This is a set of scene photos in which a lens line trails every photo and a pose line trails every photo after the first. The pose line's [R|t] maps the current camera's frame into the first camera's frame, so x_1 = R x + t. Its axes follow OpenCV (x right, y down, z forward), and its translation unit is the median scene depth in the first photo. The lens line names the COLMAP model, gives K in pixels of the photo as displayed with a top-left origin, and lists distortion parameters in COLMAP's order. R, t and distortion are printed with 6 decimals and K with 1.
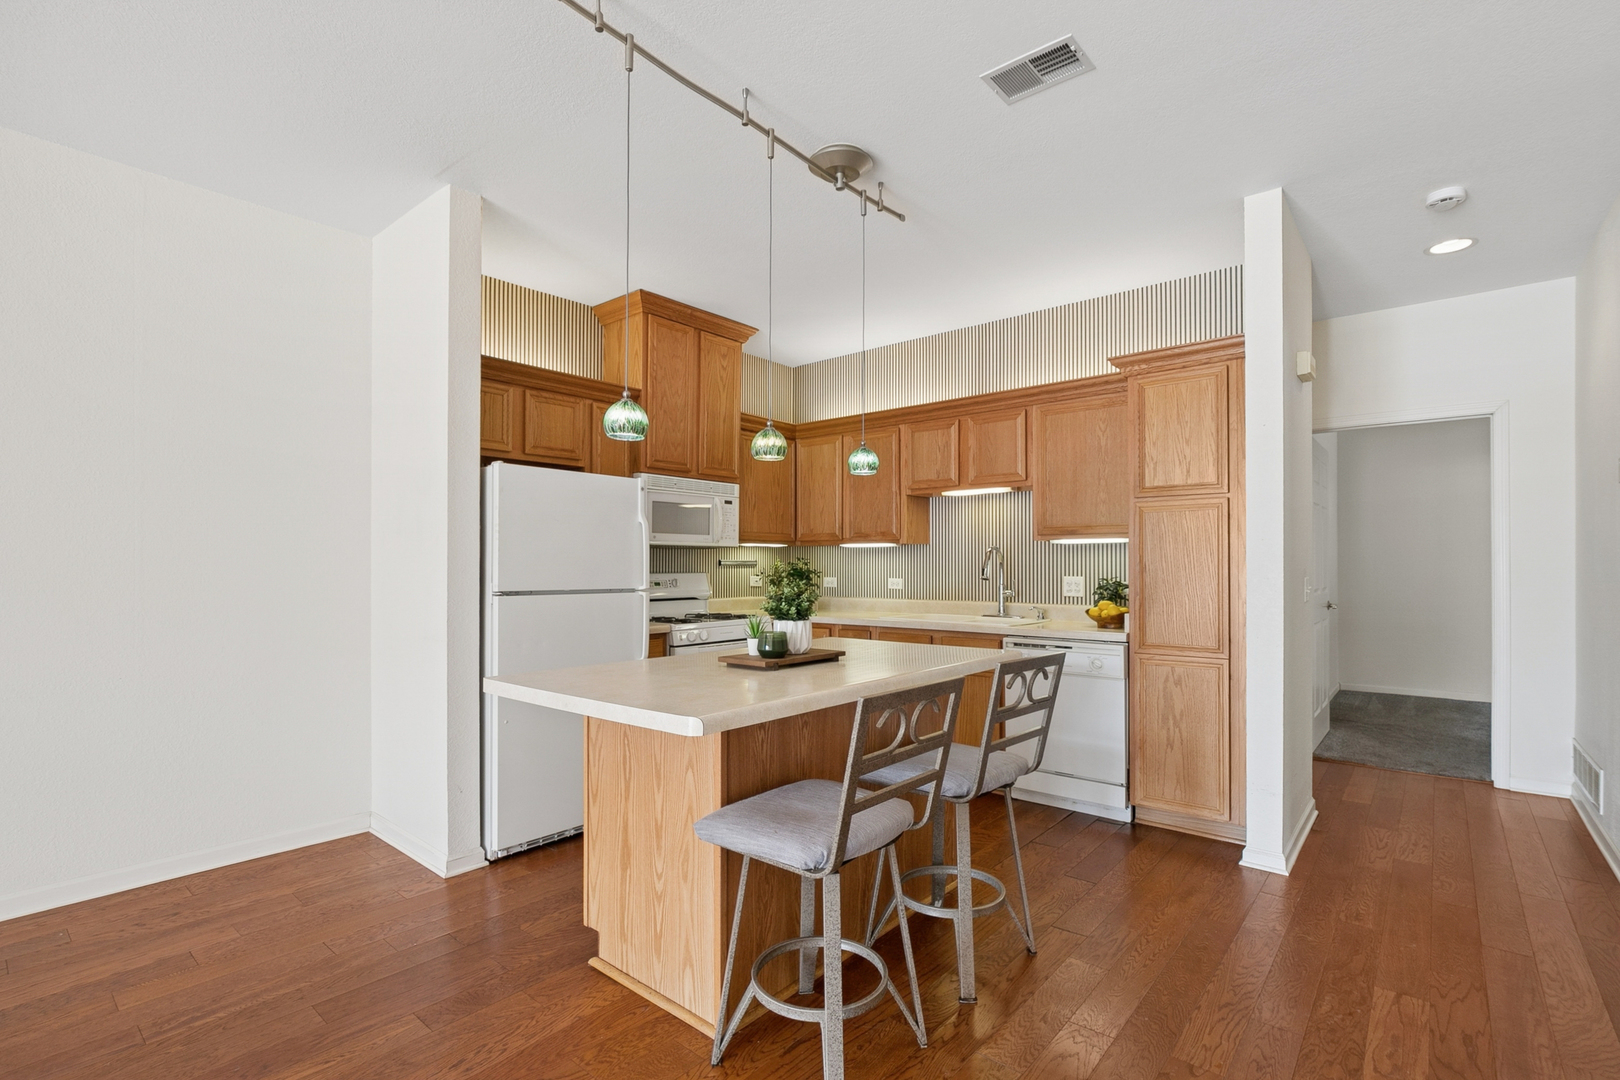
lens RADIAL K [[748.6, 0, 825.2], [0, 748.6, 560.7], [0, 0, 1]] dist [-0.019873, 0.007215]
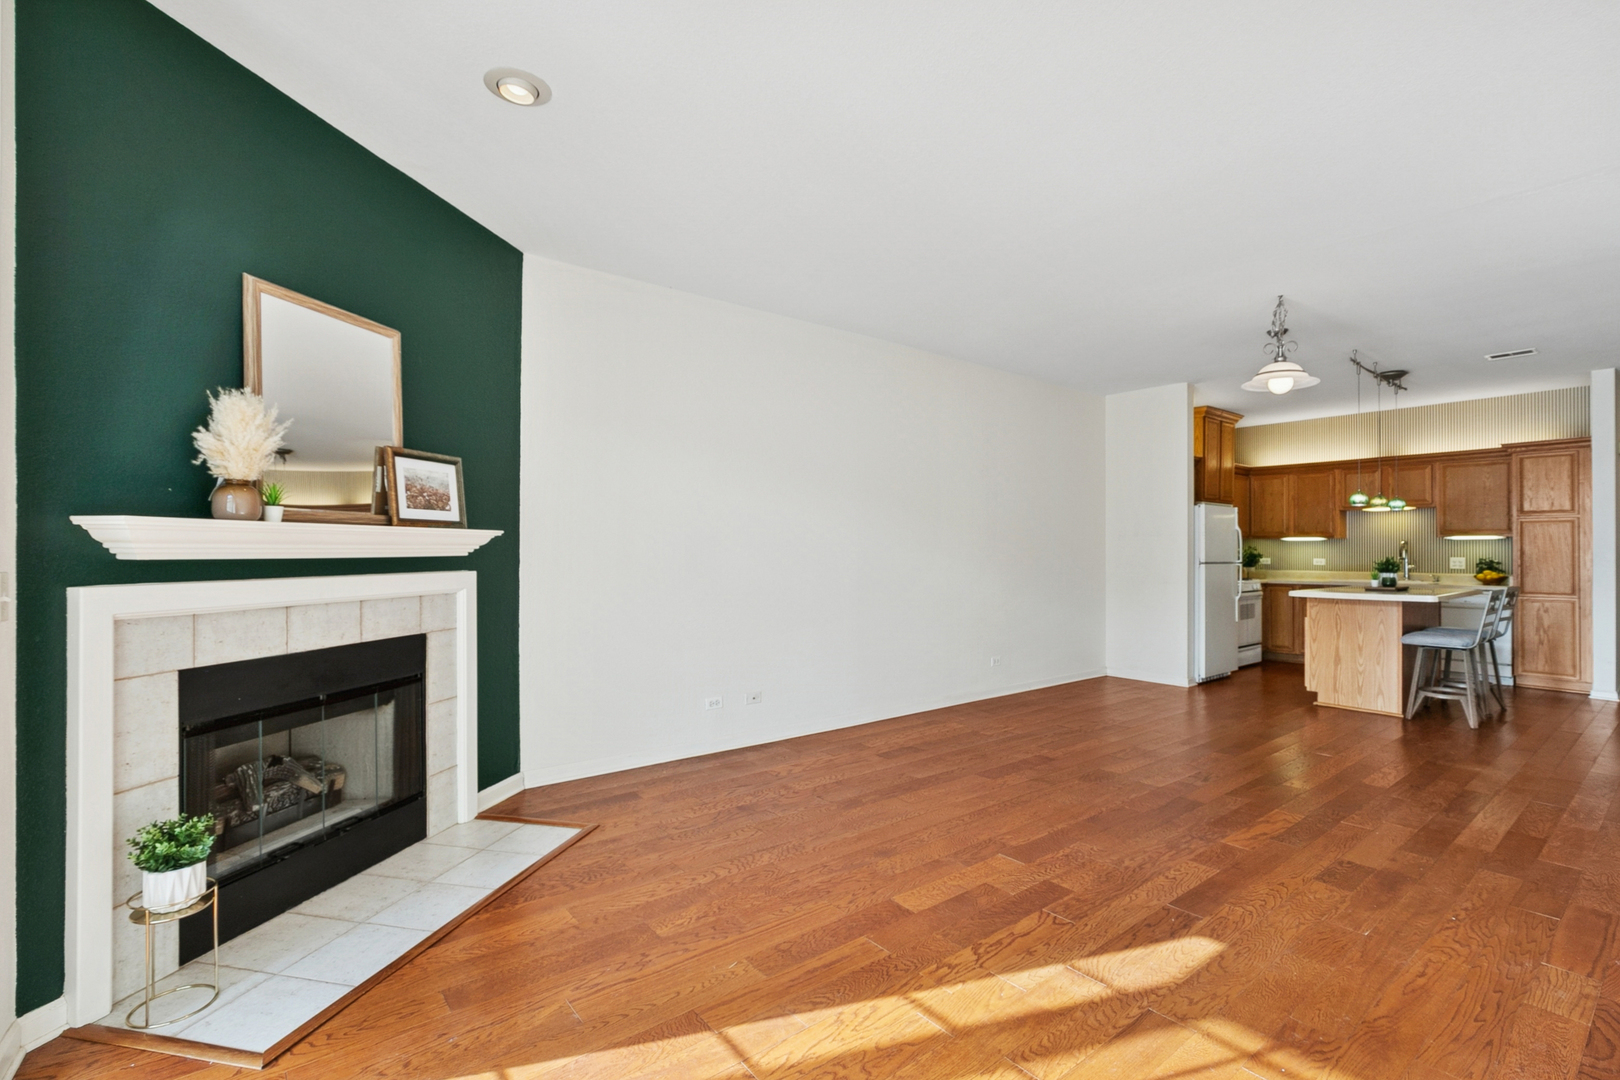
lens RADIAL K [[748.6, 0, 826.8], [0, 748.6, 545.6], [0, 0, 1]] dist [-0.019873, 0.007215]
pose [[0.981708, 0.001226, -0.190391, -0.964448], [-0.001258, 0.999999, -0.000044, -0.005977], [0.190390, 0.000283, 0.981708, -1.209325]]
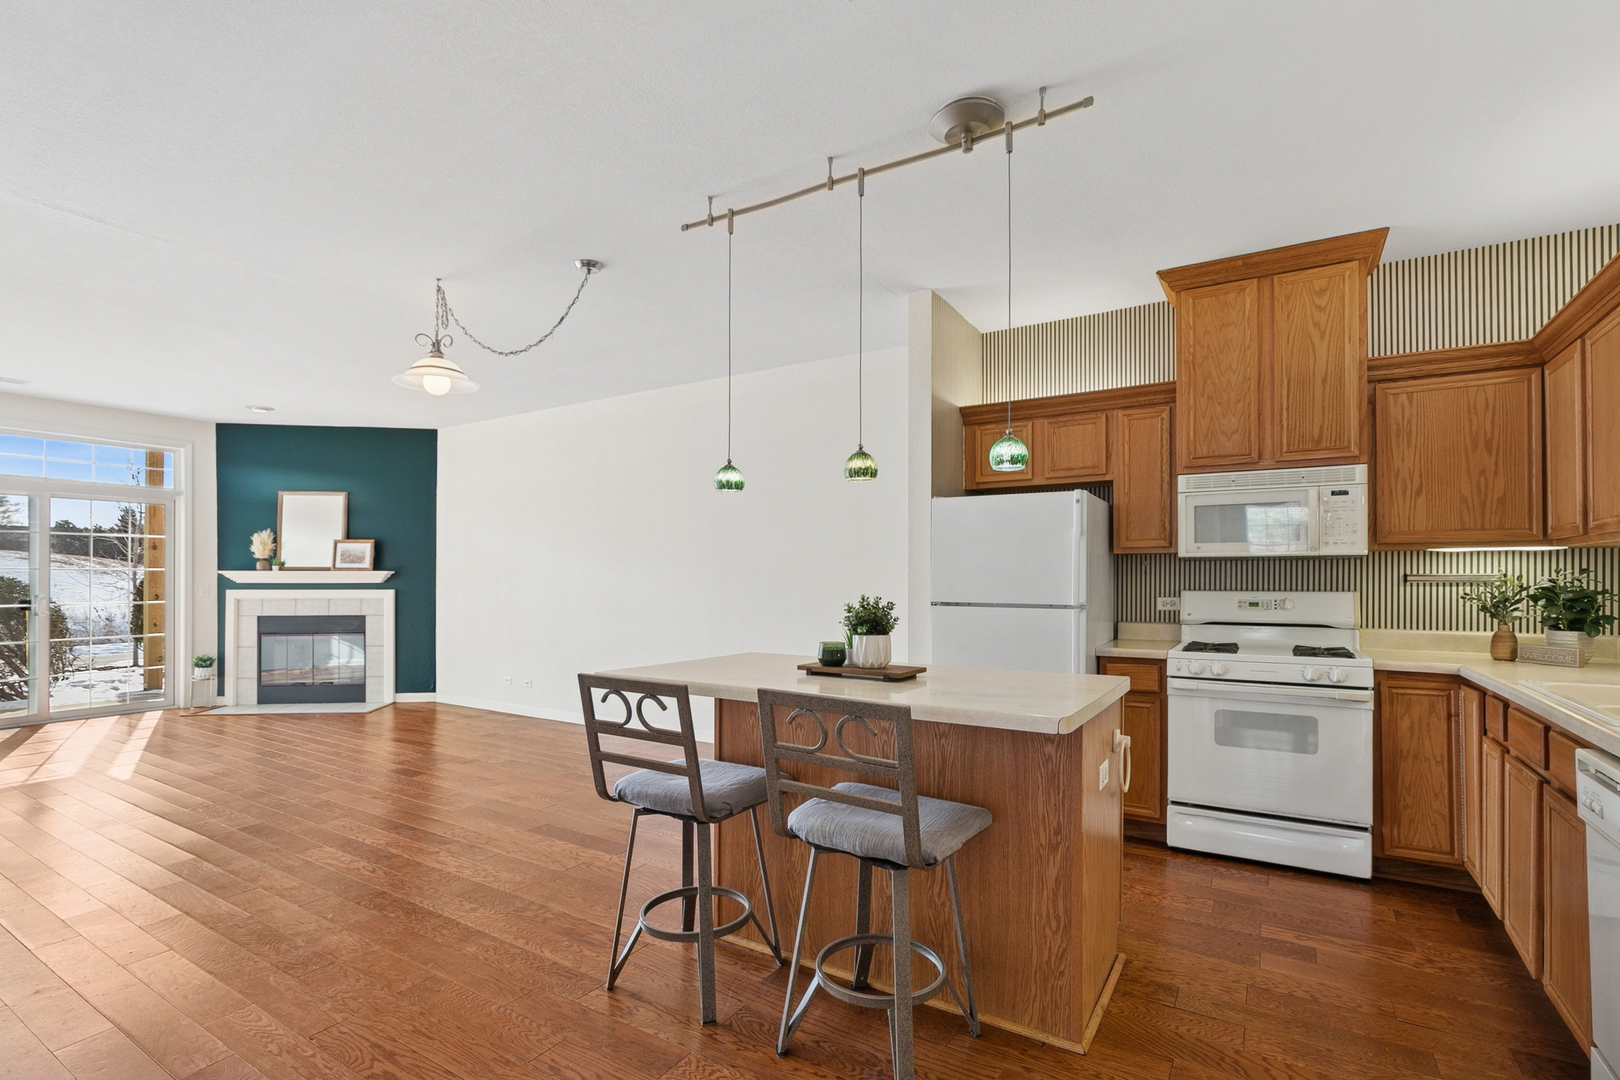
lens RADIAL K [[748.6, 0, 811.2], [0, 748.6, 571.5], [0, 0, 1]] dist [-0.019873, 0.007215]
pose [[0.138679, -0.011021, -0.990276, 0.662625], [0.003908, 0.999936, -0.010581, 0.002694], [0.990330, -0.002403, 0.138713, 0.539955]]
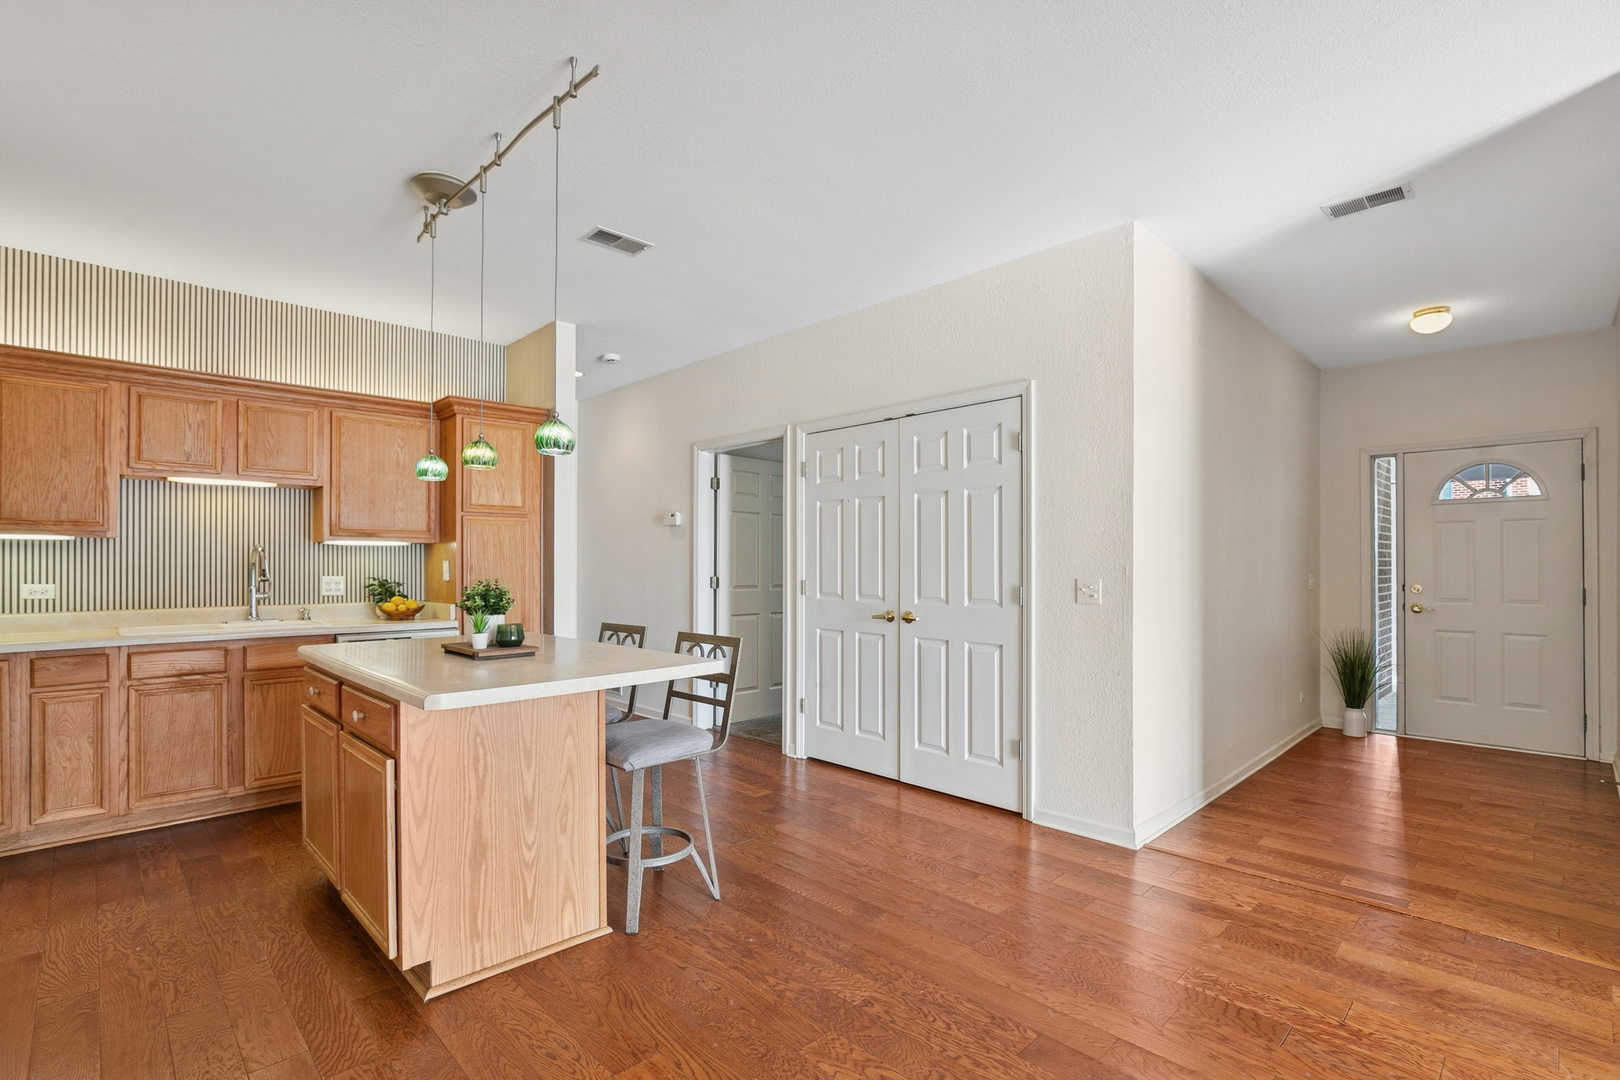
lens RADIAL K [[748.6, 0, 811.3], [0, 748.6, 562.1], [0, 0, 1]] dist [-0.019873, 0.007215]
pose [[0.104066, 0.003594, 0.994564, -0.760699], [-0.005573, 0.999980, -0.003031, 0.001070], [-0.994555, -0.005227, 0.104083, 0.280309]]
